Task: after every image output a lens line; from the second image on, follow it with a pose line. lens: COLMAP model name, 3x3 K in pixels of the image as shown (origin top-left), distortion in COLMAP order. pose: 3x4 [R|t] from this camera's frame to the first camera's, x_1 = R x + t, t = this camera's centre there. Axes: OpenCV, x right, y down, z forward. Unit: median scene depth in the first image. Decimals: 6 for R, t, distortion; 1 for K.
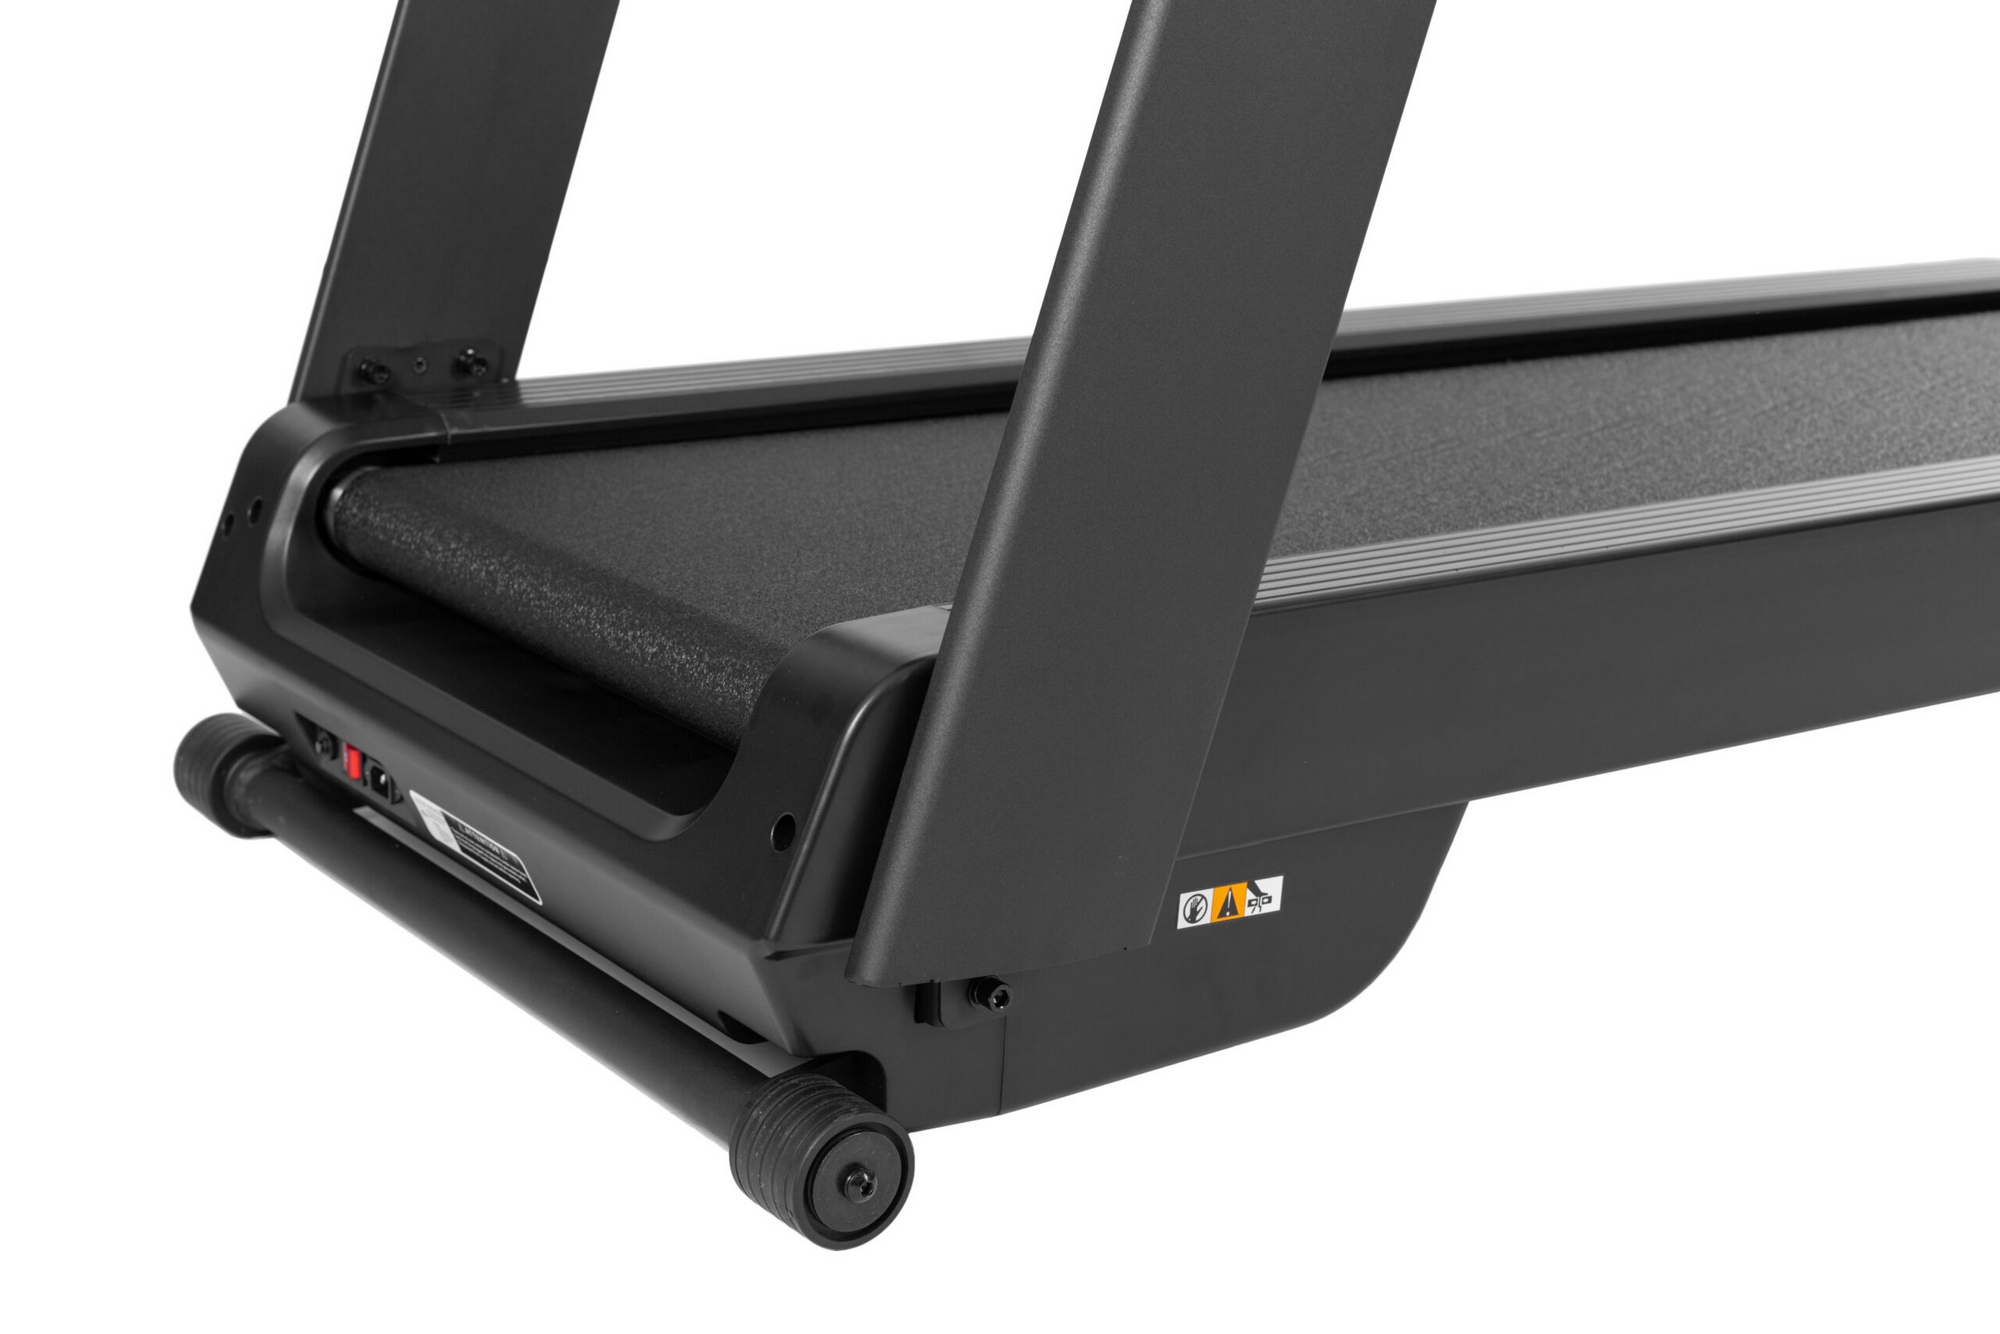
lens RADIAL K [[3181.7, 0, 1000.0], [0, 3181.7, 667.0], [0, 0, 1]] dist [0.022742, -0.008570]
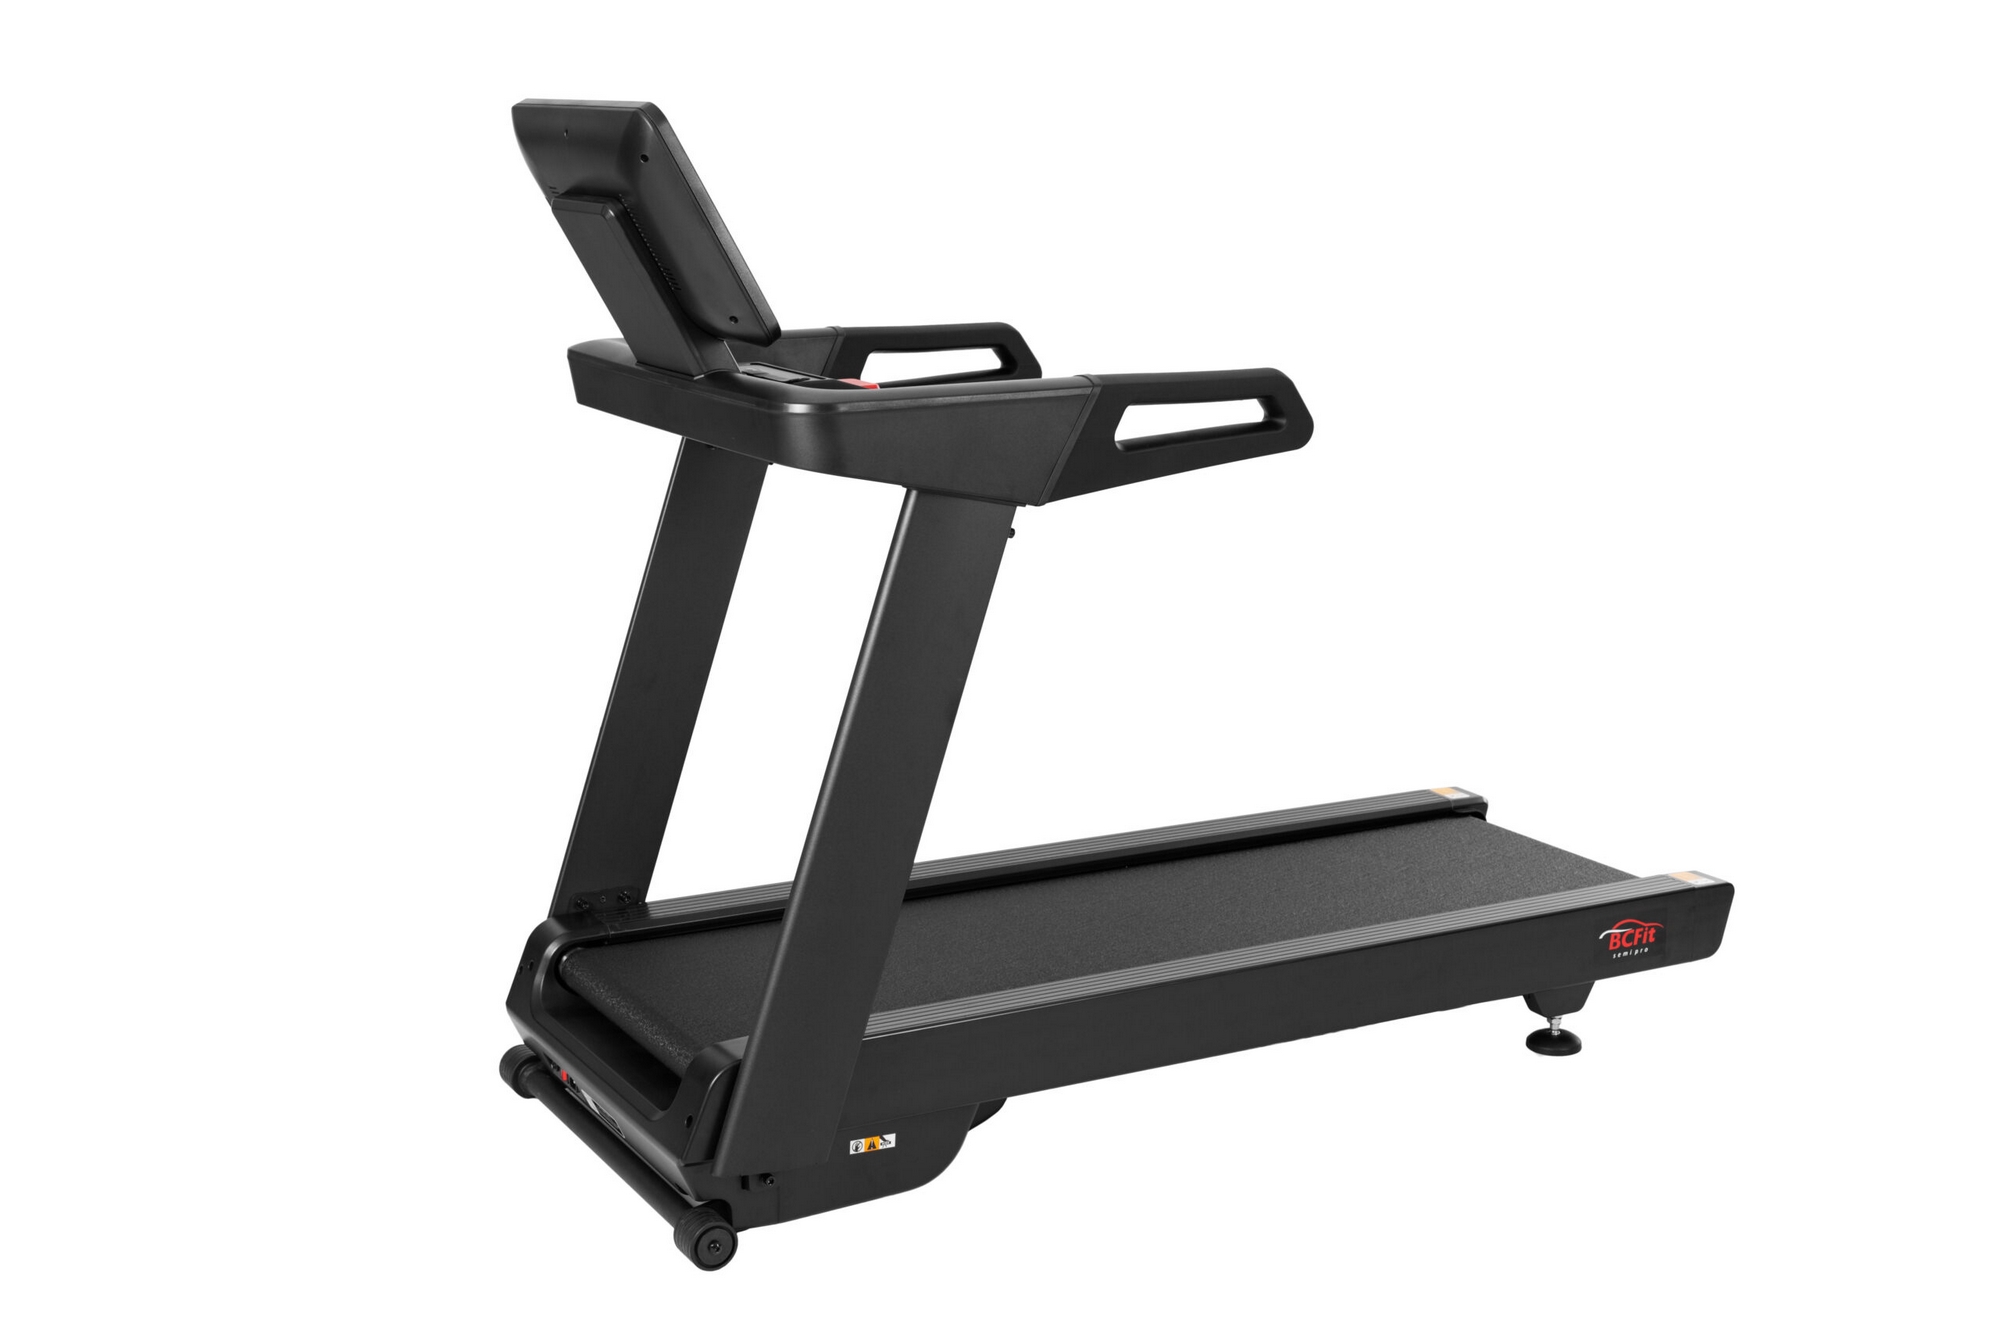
lens RADIAL K [[2661.3, 0, 1000.0], [0, 2661.3, 667.0], [0, 0, 1]] dist [0.011801, 0.008608]
pose [[0.993832, -0.000030, -0.110895, 0.387514], [-0.006618, 0.998201, -0.059584, -0.174878], [0.110697, 0.059951, 0.992044, -1.109120]]
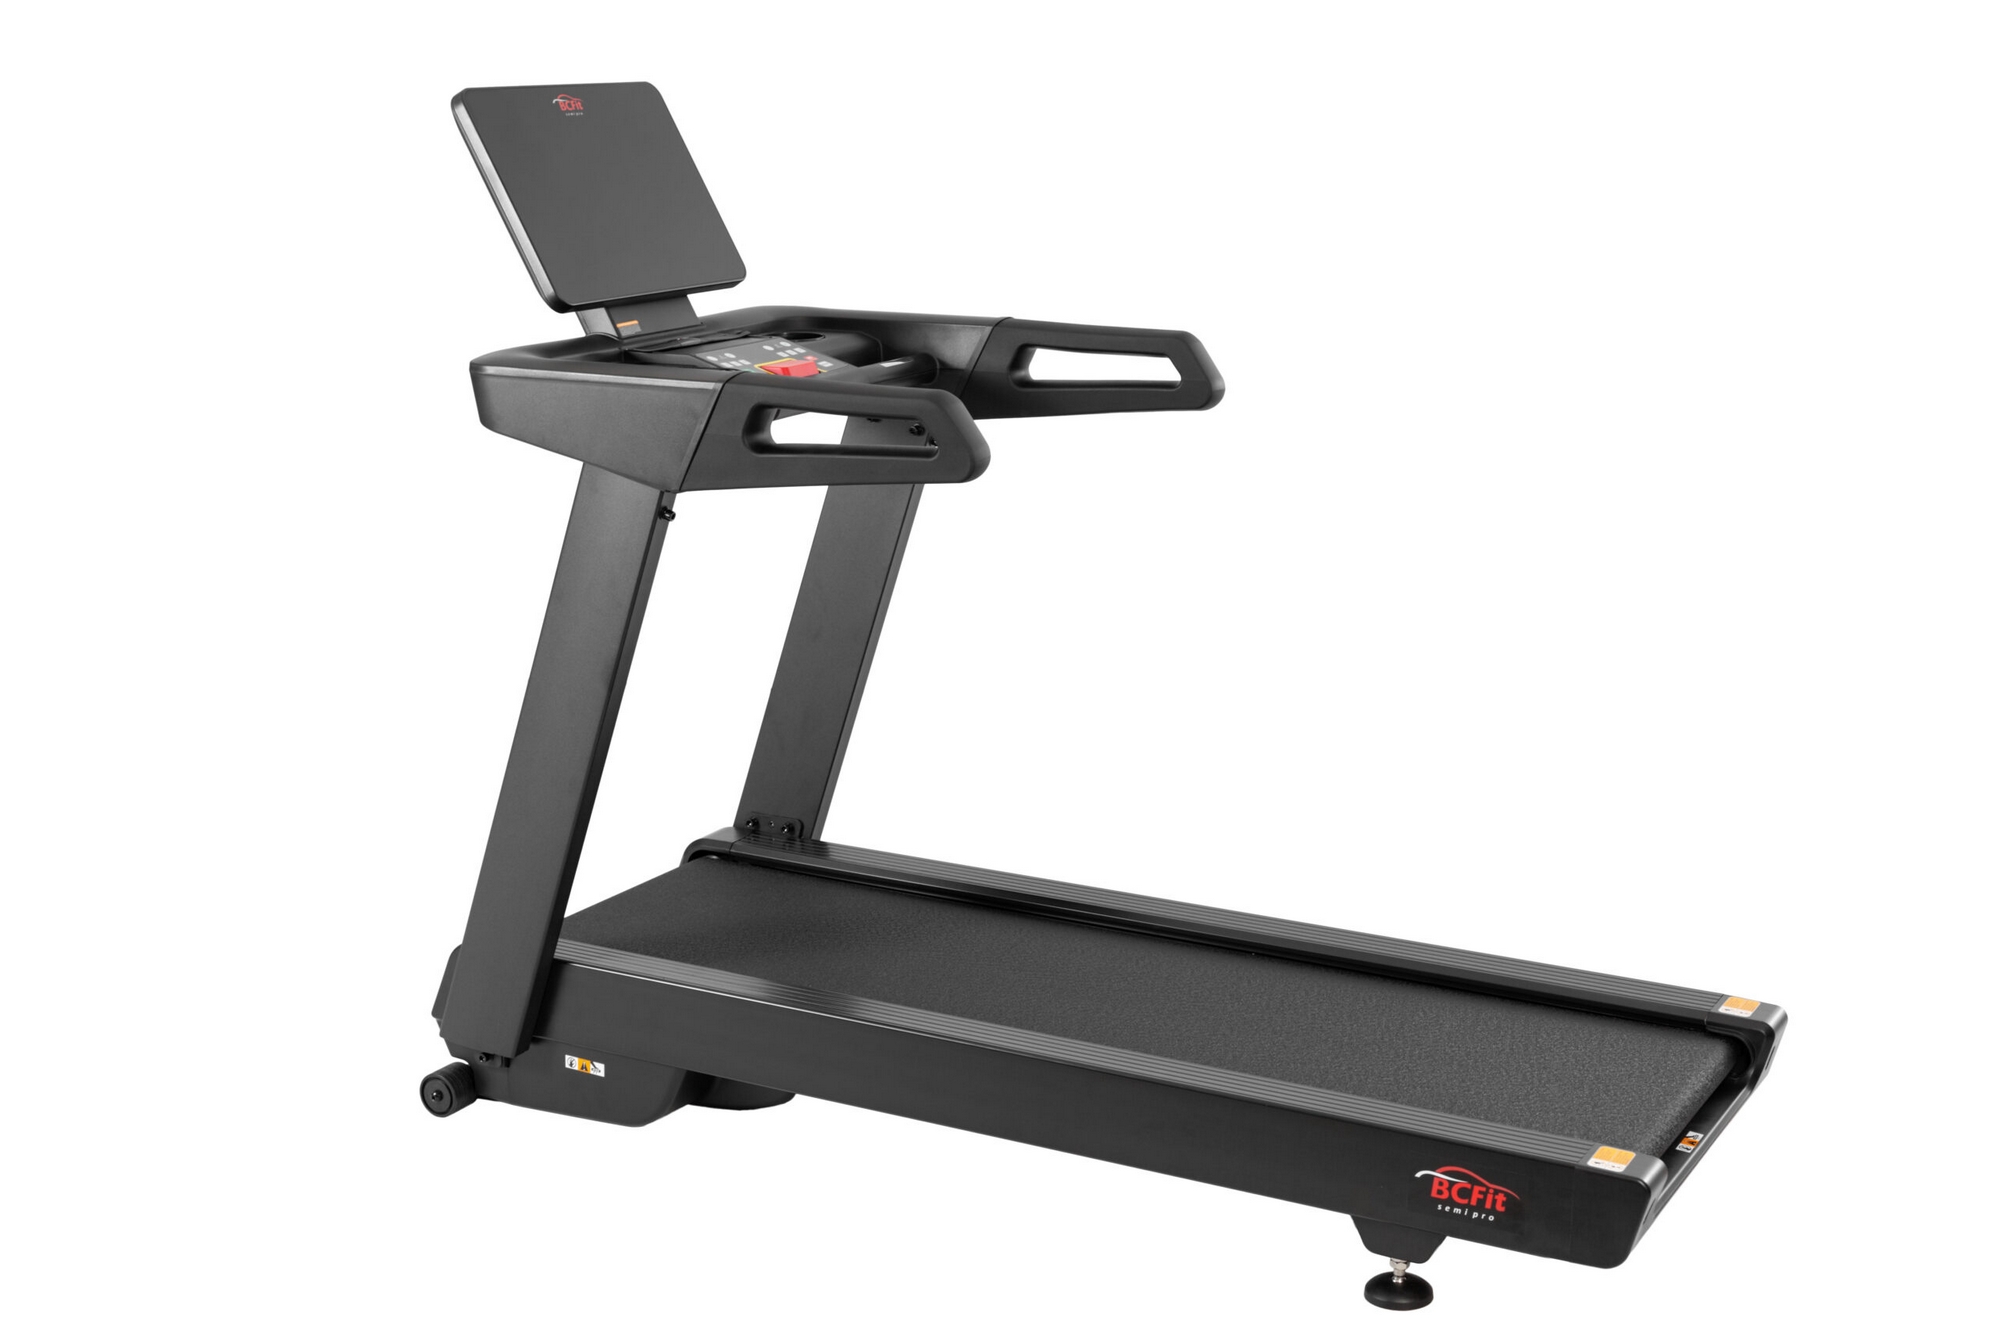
lens RADIAL K [[2874.3, 0, 1000.0], [0, 2874.3, 667.0], [0, 0, 1]] dist [0.000612, -0.049526]
pose [[0.440330, 0.175350, -0.880547, 2.215904], [-0.236647, 0.968730, 0.074571, -0.500759], [0.866088, 0.175543, 0.468056, 0.055610]]
